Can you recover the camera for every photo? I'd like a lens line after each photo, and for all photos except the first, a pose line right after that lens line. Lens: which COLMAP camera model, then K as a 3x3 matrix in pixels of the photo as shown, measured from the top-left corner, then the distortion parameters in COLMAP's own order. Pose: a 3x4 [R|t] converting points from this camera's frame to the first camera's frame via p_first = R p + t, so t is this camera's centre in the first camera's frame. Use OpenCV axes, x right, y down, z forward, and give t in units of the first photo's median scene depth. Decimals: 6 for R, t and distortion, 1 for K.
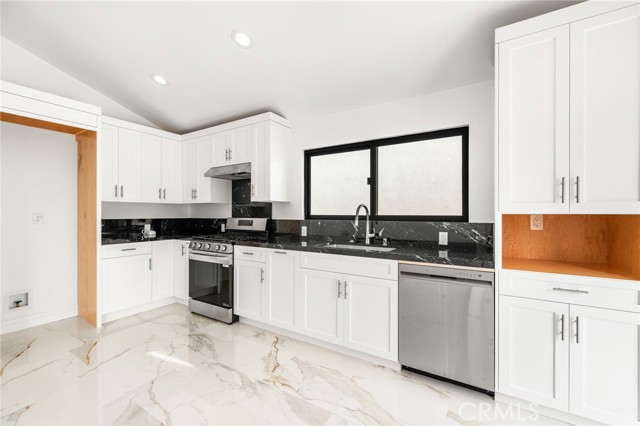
lens RADIAL K [[263.9, 0, 325.4], [0, 263.9, 213.8], [0, 0, 1]] dist [0.000793, 0.000149]
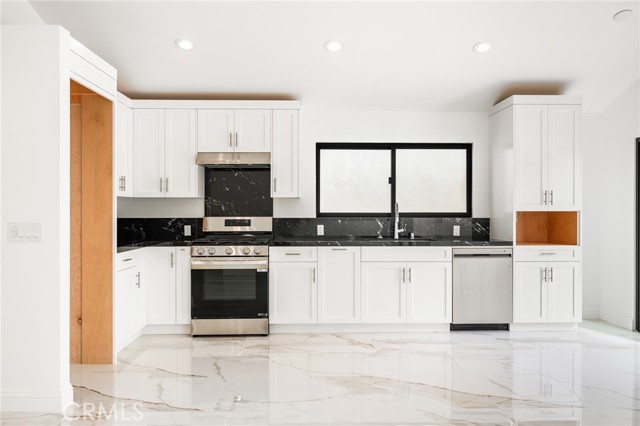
lens RADIAL K [[457.5, 0, 320.0], [0, 457.5, 213.0], [0, 0, 1]] dist [-0.000573, -0.000449]
pose [[0.842963, -0.005047, 0.537949, -1.121287], [0.001161, 0.999971, 0.007562, -0.007658], [-0.537971, -0.005751, 0.842944, -0.429792]]
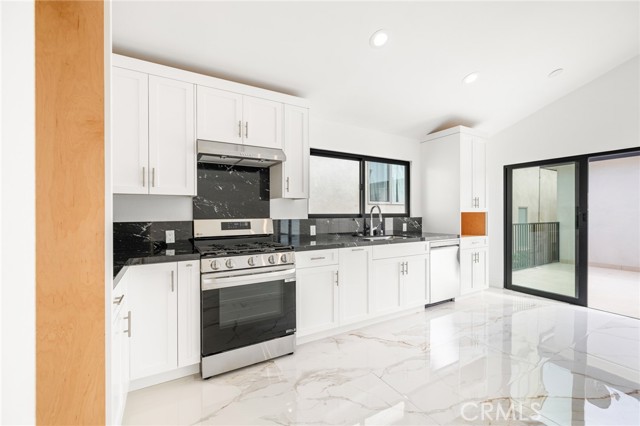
lens RADIAL K [[259.3, 0, 312.7], [0, 259.3, 213.2], [0, 0, 1]] dist [0.000065, 0.000022]
pose [[0.498234, -0.006190, 0.867021, -1.082720], [0.002312, 0.999980, 0.005810, -0.004665], [-0.867040, -0.000890, 0.498238, 0.608208]]
